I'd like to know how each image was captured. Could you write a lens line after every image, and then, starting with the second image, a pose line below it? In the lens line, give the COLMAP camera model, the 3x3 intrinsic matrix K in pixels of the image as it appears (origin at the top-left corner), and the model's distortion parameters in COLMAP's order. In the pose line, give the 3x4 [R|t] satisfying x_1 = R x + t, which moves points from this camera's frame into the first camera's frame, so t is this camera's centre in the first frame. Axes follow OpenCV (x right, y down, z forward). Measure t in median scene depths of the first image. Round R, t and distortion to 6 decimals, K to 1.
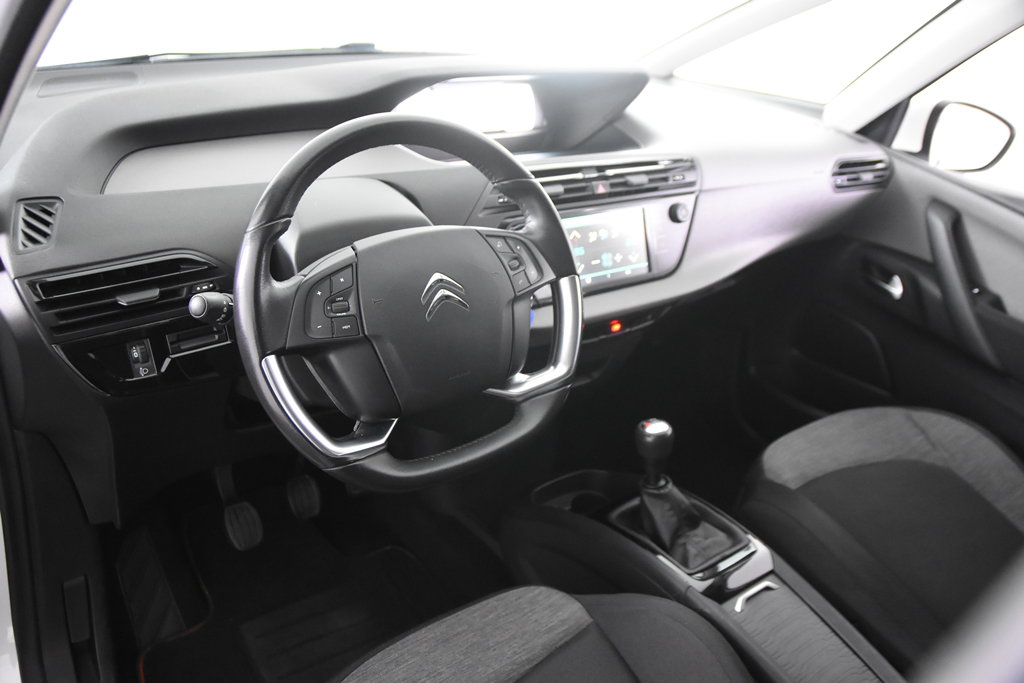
lens RADIAL K [[822.4, 0, 510.8], [0, 822.4, 348.4], [0, 0, 1]] dist [-0.095688, 0.088168]
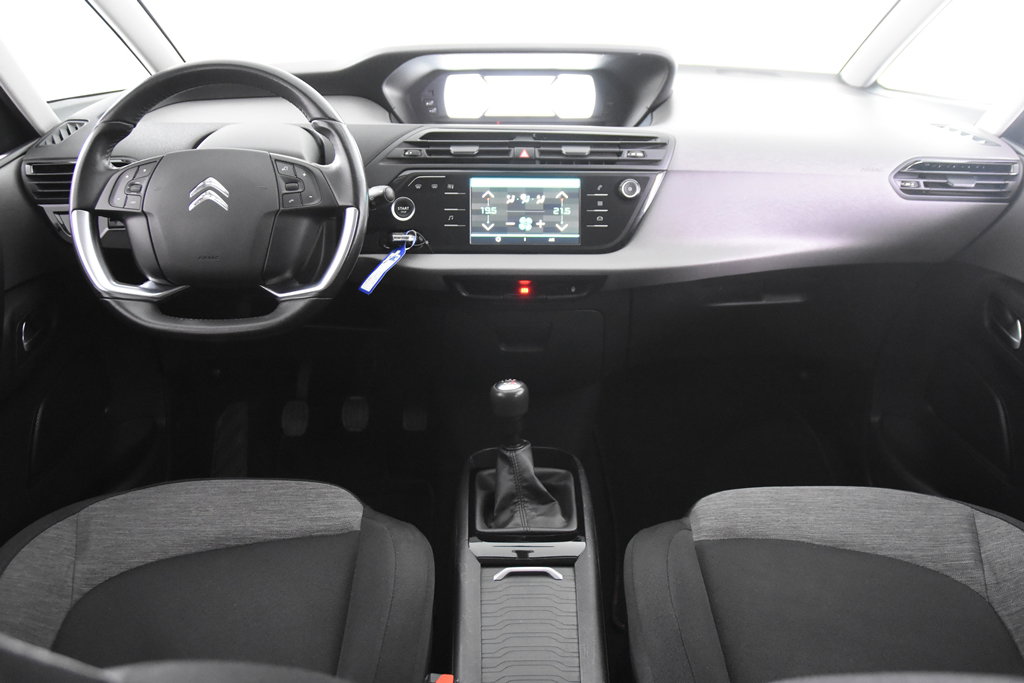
lens RADIAL K [[822.4, 0, 513.3], [0, 822.4, 348.1], [0, 0, 1]] dist [-0.095688, 0.088168]
pose [[0.805008, 0.166063, -0.569549, 0.857078], [-0.209266, 0.977800, -0.010684, 0.069951], [0.555131, 0.127788, 0.821888, 0.200397]]
